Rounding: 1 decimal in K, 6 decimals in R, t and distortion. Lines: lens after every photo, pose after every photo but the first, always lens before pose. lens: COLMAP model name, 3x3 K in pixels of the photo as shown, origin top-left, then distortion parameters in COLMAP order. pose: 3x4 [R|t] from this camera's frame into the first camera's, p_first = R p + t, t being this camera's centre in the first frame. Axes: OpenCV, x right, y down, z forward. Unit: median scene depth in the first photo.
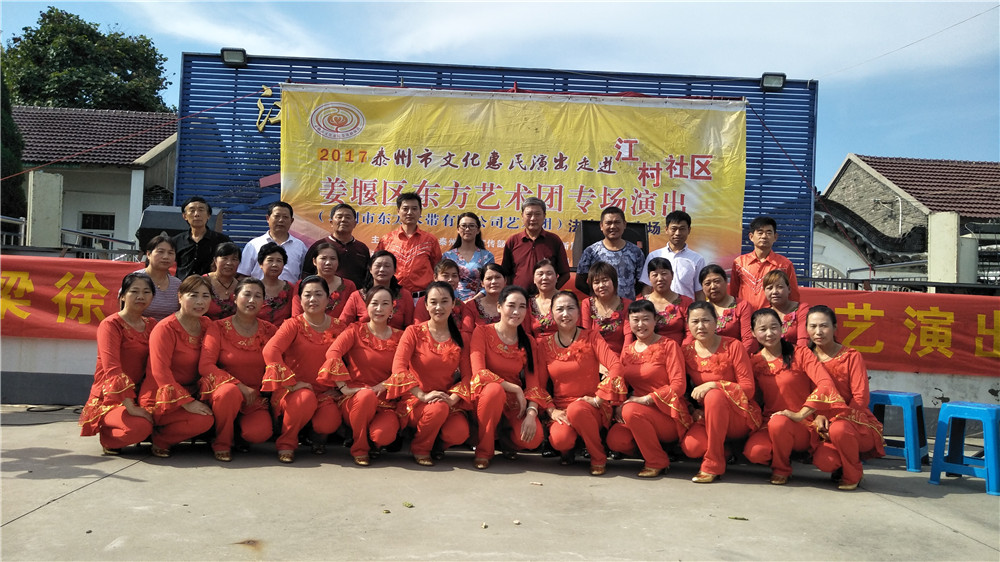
lens RADIAL K [[676.5, 0, 535.0], [0, 676.5, 300.0], [0, 0, 1]] dist [0.052308, -0.037223]
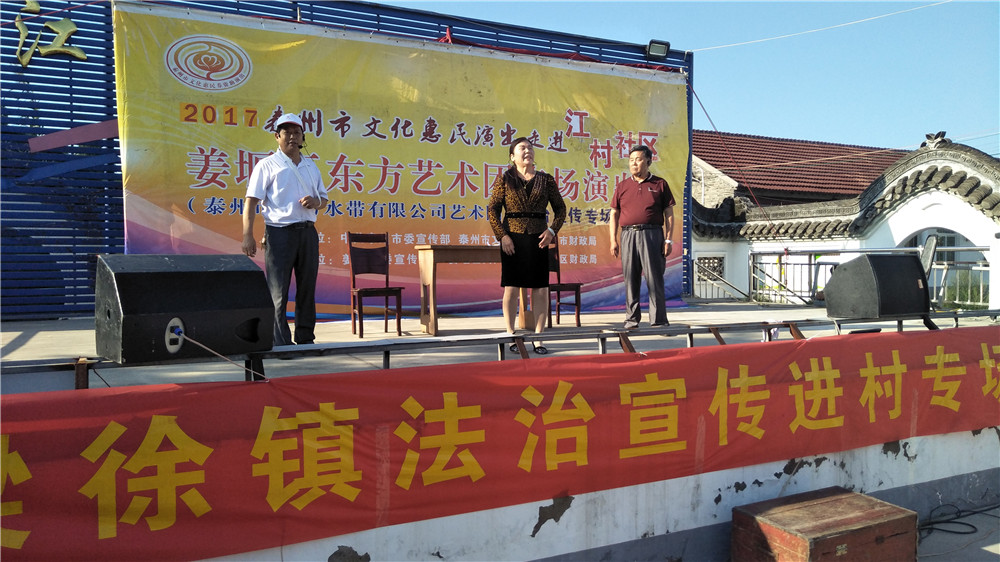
lens RADIAL K [[678.8, 0, 481.2], [0, 678.8, 296.9], [0, 0, 1]] dist [0.048739, -0.043246]
pose [[0.920803, -0.060340, 0.385333, -0.268989], [0.032401, 0.996380, 0.078598, -0.064833], [-0.388680, -0.059888, 0.919424, 0.213772]]
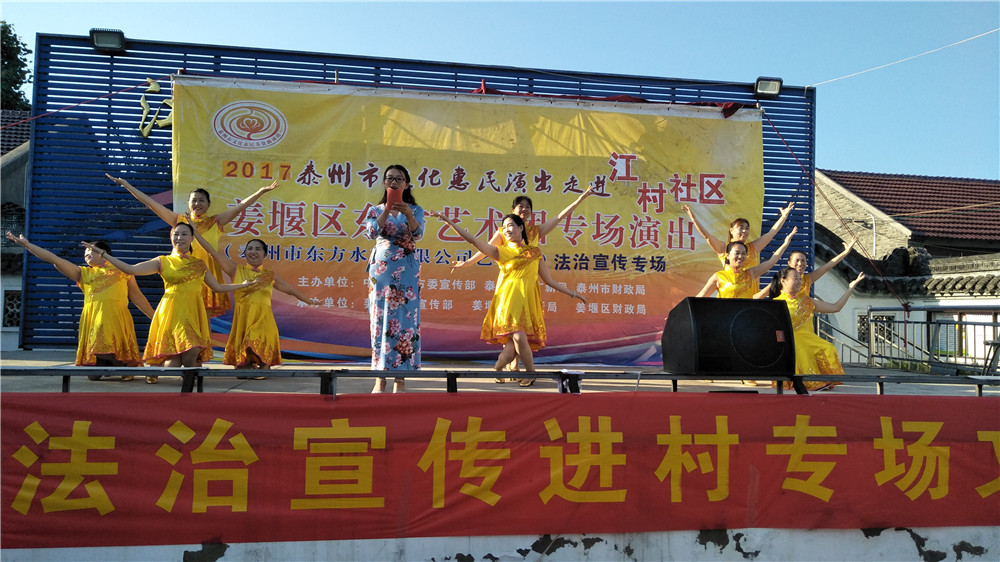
lens RADIAL K [[672.3, 0, 520.1], [0, 672.3, 303.2], [0, 0, 1]] dist [0.046216, -0.034476]
pose [[0.993892, -0.013836, 0.109489, -0.065217], [0.013976, 0.999902, -0.000506, -0.051527], [-0.109472, 0.002033, 0.993988, 0.184586]]
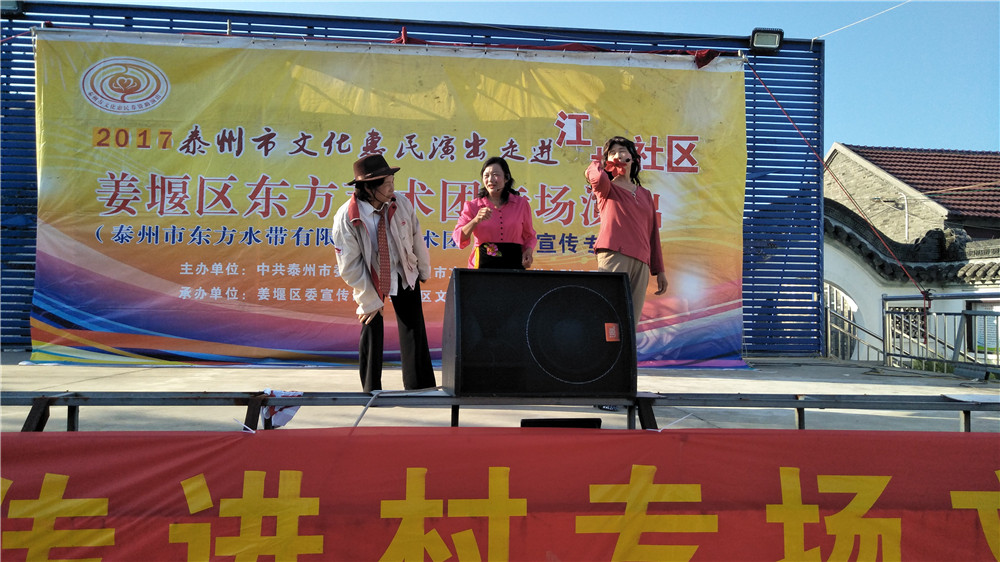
lens RADIAL K [[678.9, 0, 525.3], [0, 678.9, 297.9], [0, 0, 1]] dist [0.042458, -0.037239]
pose [[0.998199, -0.020035, 0.056551, 0.039583], [0.020202, 0.999793, -0.002369, -0.045275], [-0.056492, 0.003507, 0.998397, 0.281144]]
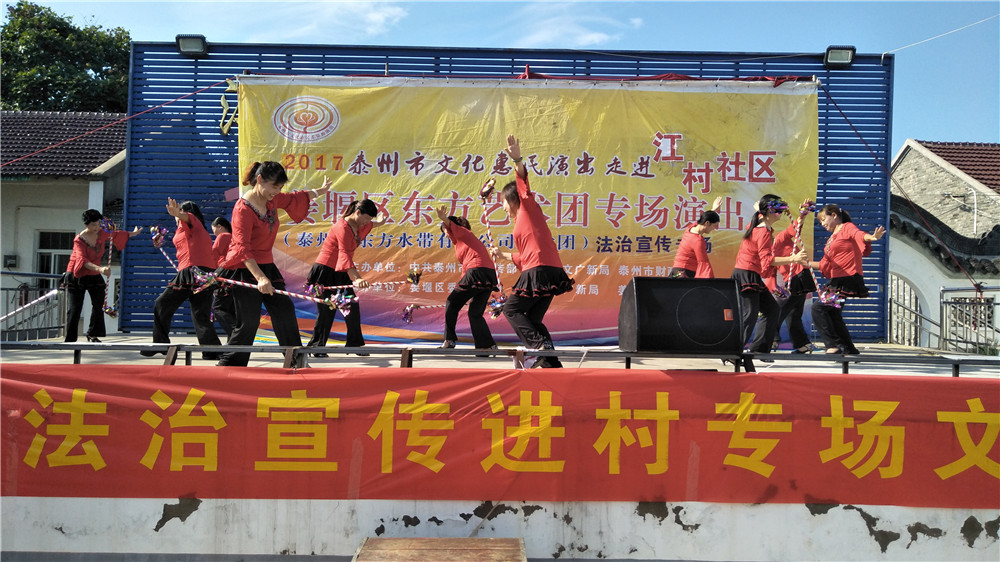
lens RADIAL K [[679.1, 0, 542.9], [0, 679.1, 303.5], [0, 0, 1]] dist [0.021915, -0.004312]
pose [[0.999630, -0.020340, -0.018068, -0.000641], [0.020713, 0.999571, 0.020710, -0.048772], [0.017639, -0.021076, 0.999622, 0.166216]]
